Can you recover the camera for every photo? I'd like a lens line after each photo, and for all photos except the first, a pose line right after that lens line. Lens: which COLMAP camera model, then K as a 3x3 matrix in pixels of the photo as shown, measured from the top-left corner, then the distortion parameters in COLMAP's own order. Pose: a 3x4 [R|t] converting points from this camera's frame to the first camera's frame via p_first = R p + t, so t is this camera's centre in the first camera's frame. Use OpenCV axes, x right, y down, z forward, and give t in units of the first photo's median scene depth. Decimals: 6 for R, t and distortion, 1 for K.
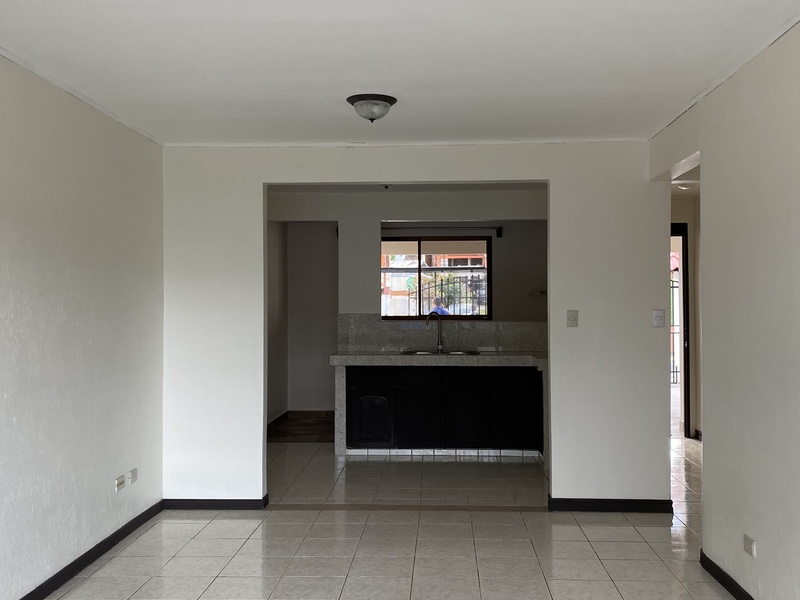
lens RADIAL K [[815.7, 0, 400.0], [0, 815.7, 300.0], [0, 0, 1]] dist [0.159800, -0.298669]
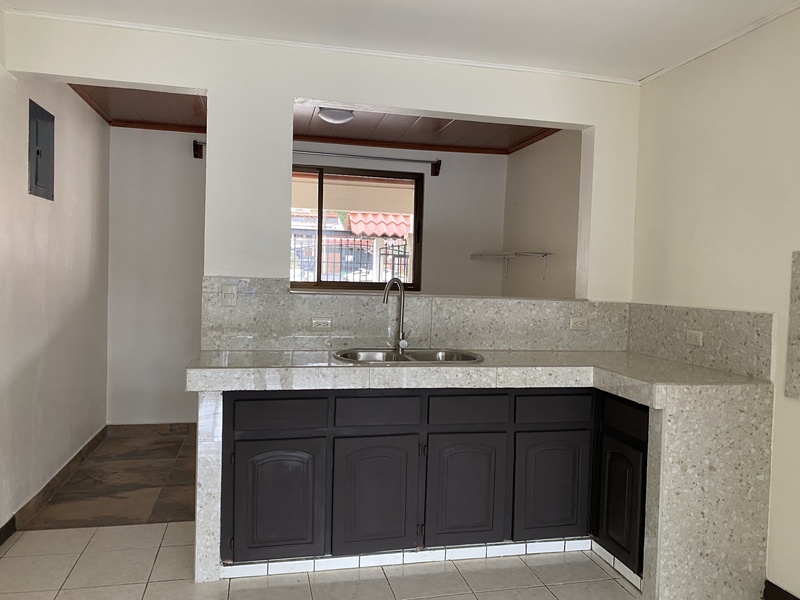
lens RADIAL K [[593.7, 0, 400.0], [0, 593.7, 300.0], [0, 0, 1]] dist [0.003614, 0.000634]
pose [[0.959532, 0.020414, 0.280858, -0.062622], [-0.034763, 0.998327, 0.046202, 0.010883], [-0.279445, -0.054096, 0.958636, 0.624956]]
